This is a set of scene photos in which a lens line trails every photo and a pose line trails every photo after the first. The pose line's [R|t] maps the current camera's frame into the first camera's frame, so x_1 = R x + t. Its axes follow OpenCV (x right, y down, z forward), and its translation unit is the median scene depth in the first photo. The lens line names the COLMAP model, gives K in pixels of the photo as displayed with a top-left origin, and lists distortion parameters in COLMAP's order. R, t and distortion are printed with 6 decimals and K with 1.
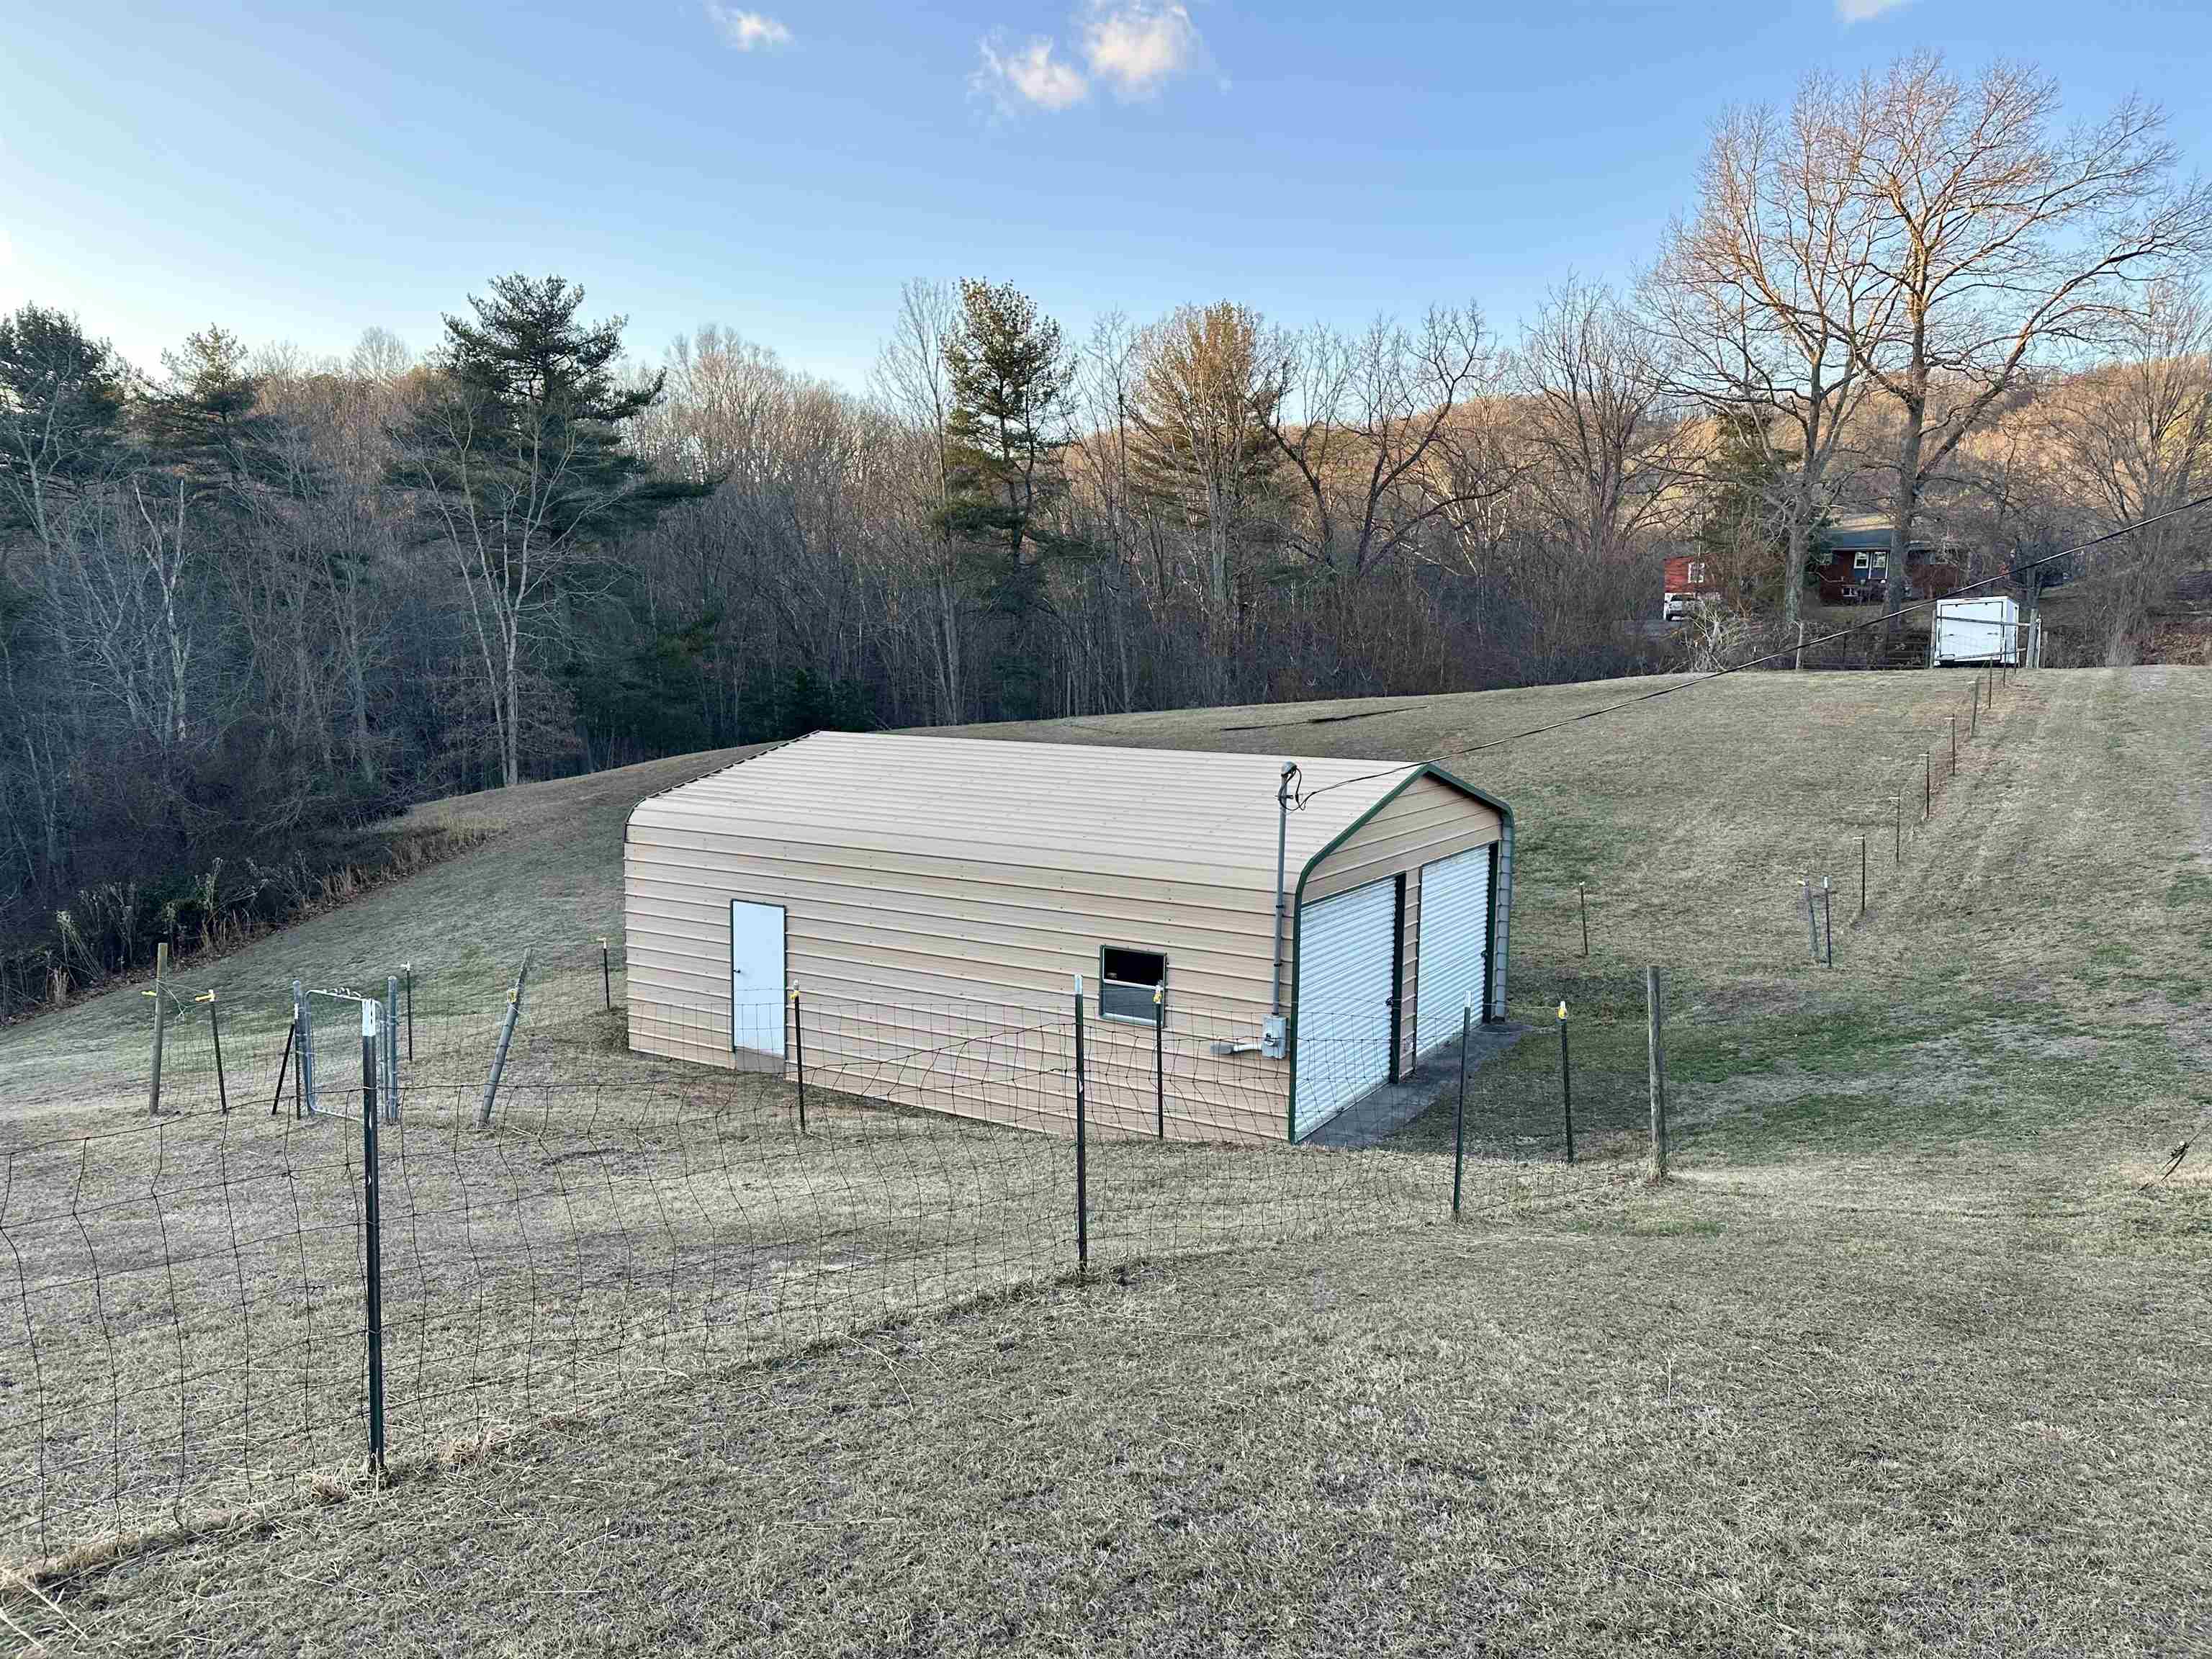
lens RADIAL K [[1553.2, 0, 1116.1], [0, 1553.2, 825.8], [0, 0, 1]] dist [0.046817, -0.013581]
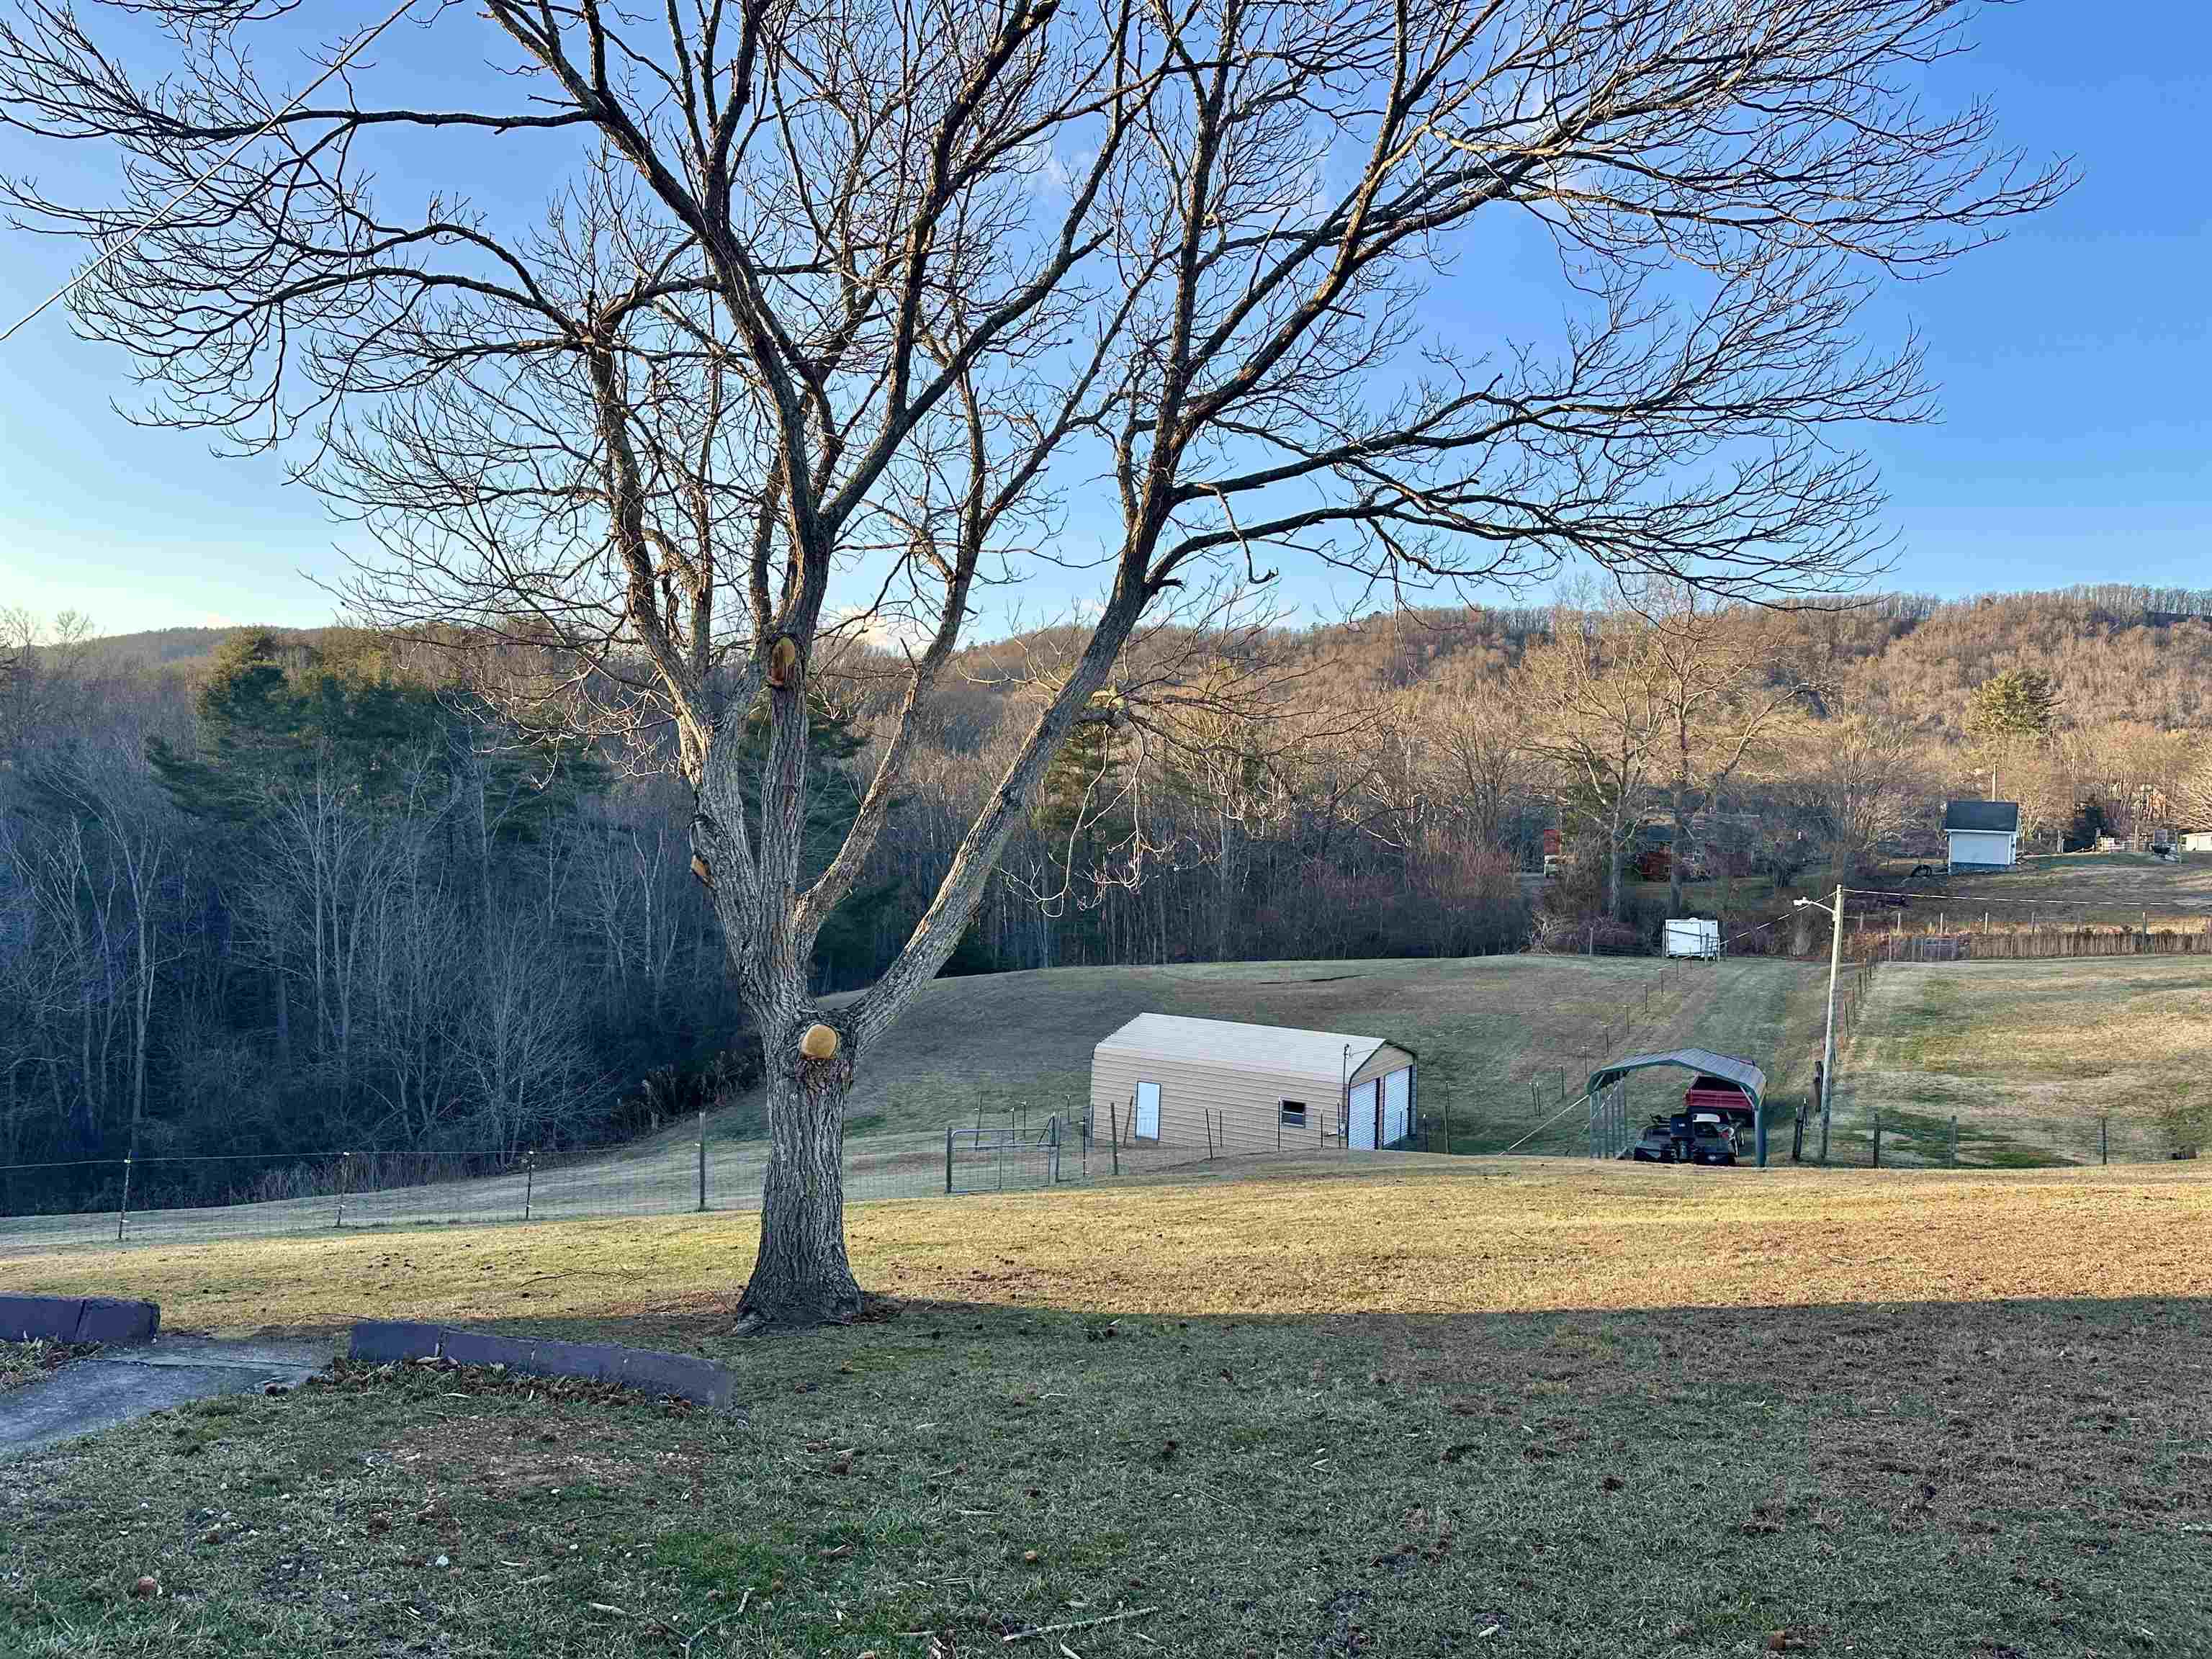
lens RADIAL K [[1553.2, 0, 1094.1], [0, 1553.2, 822.4], [0, 0, 1]] dist [0.046817, -0.013581]
pose [[0.999455, 0.020333, 0.025987, -0.379057], [-0.017190, 0.993110, -0.115915, -0.084337], [-0.028165, 0.115406, 0.992919, -1.685297]]
